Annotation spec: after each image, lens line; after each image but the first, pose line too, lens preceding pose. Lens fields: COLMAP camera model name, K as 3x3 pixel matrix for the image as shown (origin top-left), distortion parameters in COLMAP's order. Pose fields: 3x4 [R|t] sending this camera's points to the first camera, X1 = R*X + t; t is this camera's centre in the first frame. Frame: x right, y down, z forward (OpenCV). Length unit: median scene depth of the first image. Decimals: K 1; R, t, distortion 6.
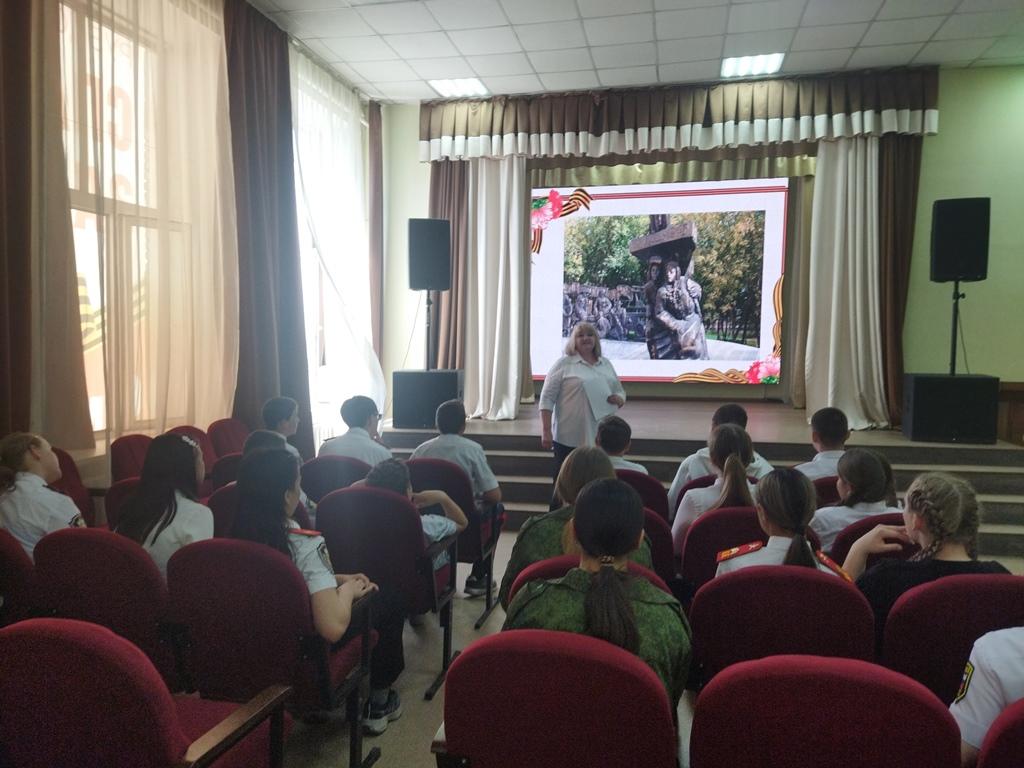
lens RADIAL K [[797.3, 0, 486.6], [0, 797.3, 450.4], [0, 0, 1]] dist [0.000763, -0.003411]
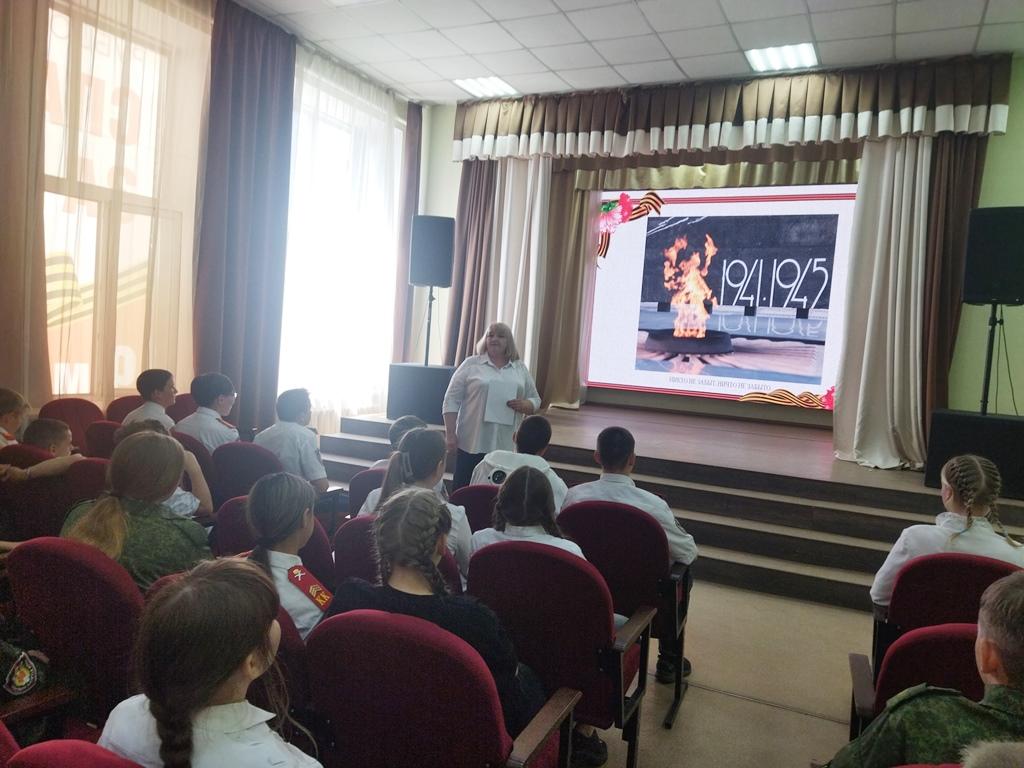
lens RADIAL K [[787.4, 0, 475.2], [0, 787.4, 430.4], [0, 0, 1]] dist [-0.006346, -0.007981]
pose [[0.965584, 0.091769, -0.243363, 0.233541], [-0.098661, 0.994988, -0.016254, -0.009253], [0.240652, 0.039705, 0.969799, 0.057706]]
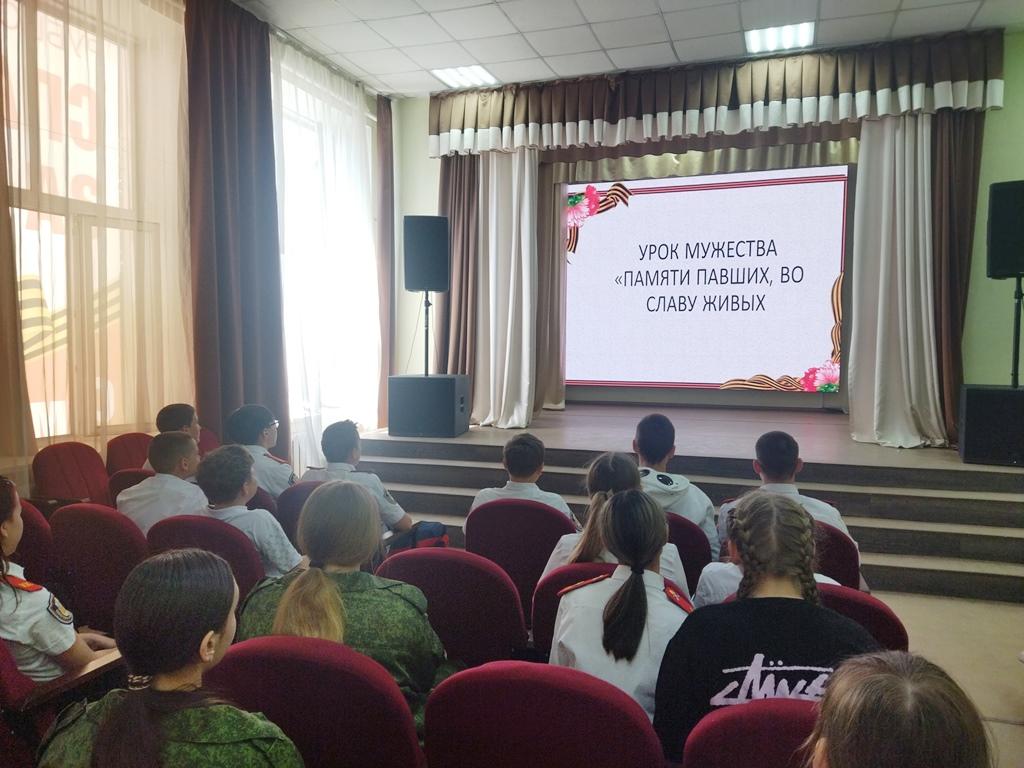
lens RADIAL K [[787.1, 0, 483.8], [0, 787.1, 445.4], [0, 0, 1]] dist [-0.000536, -0.008671]
pose [[0.991831, 0.019417, -0.126074, 0.114316], [-0.020327, 0.999776, -0.005935, -0.013482], [0.125931, 0.008450, 0.992003, 0.082172]]
